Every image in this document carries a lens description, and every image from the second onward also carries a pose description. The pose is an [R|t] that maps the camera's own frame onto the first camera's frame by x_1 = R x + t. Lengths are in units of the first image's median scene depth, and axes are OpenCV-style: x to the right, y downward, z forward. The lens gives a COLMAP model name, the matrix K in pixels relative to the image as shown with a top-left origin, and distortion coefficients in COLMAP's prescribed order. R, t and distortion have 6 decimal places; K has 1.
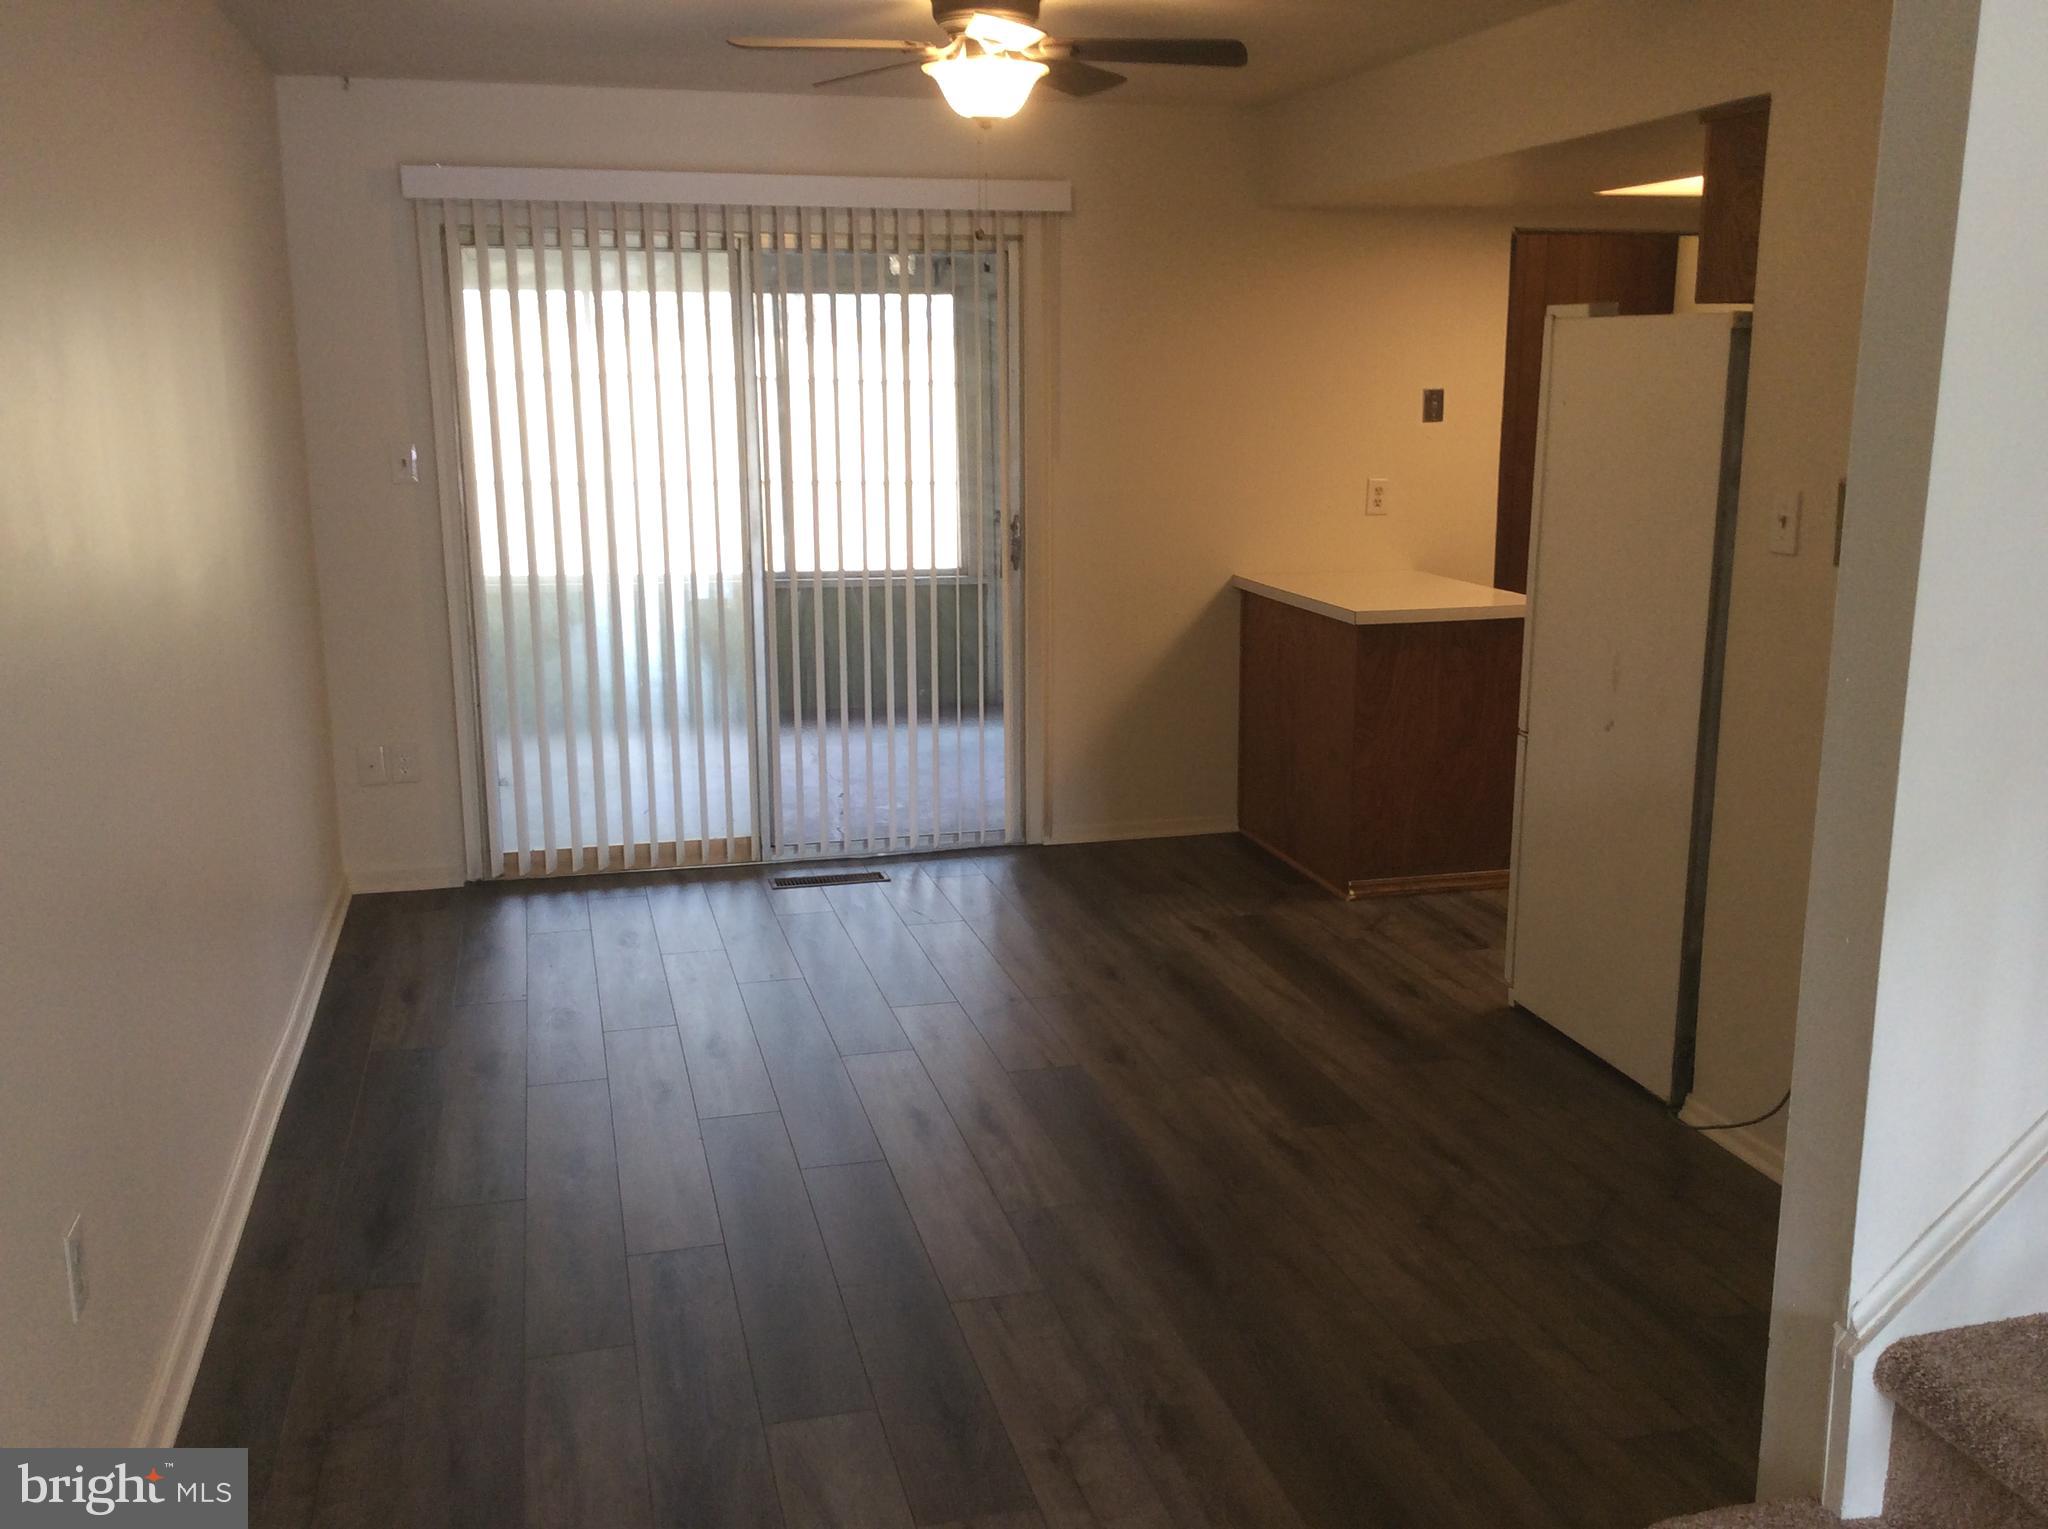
lens RADIAL K [[1884.9, 0, 1007.7], [0, 1884.9, 770.5], [0, 0, 1]] dist [0.034007, 0.000000]
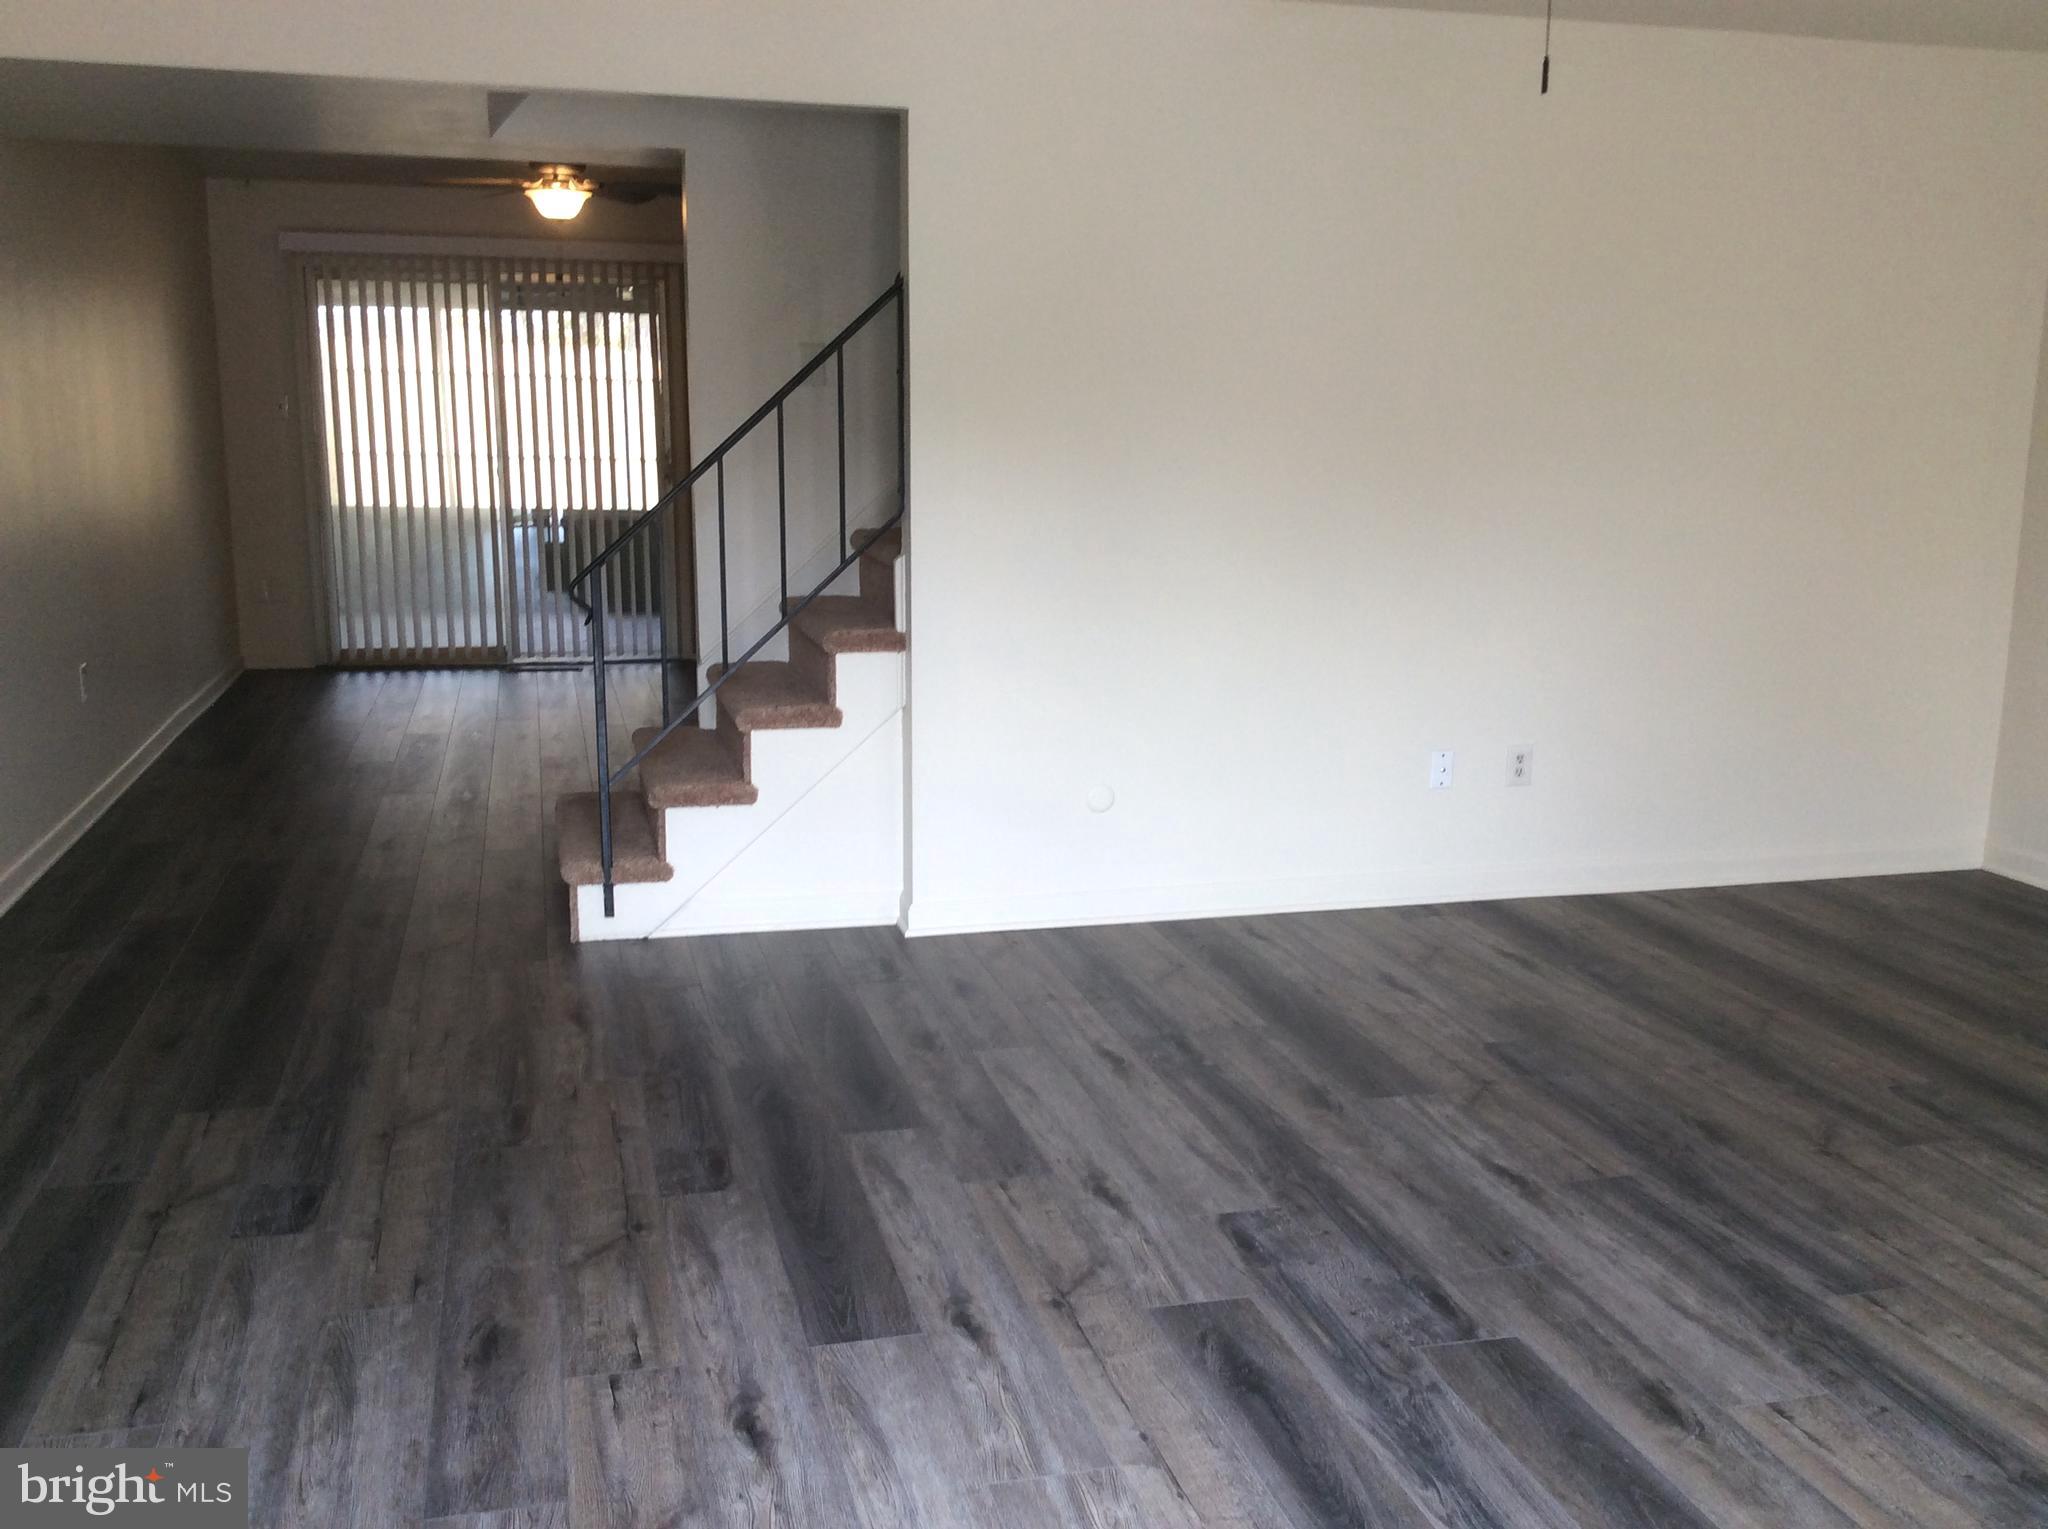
lens RADIAL K [[1884.9, 0, 1039.0], [0, 1884.9, 775.8], [0, 0, 1]] dist [0.034007, 0.000000]
pose [[0.999695, 0.019871, -0.014697, 0.370352], [-0.020032, 0.999740, -0.010863, 0.162268], [0.014478, 0.011154, 0.999833, -0.642131]]
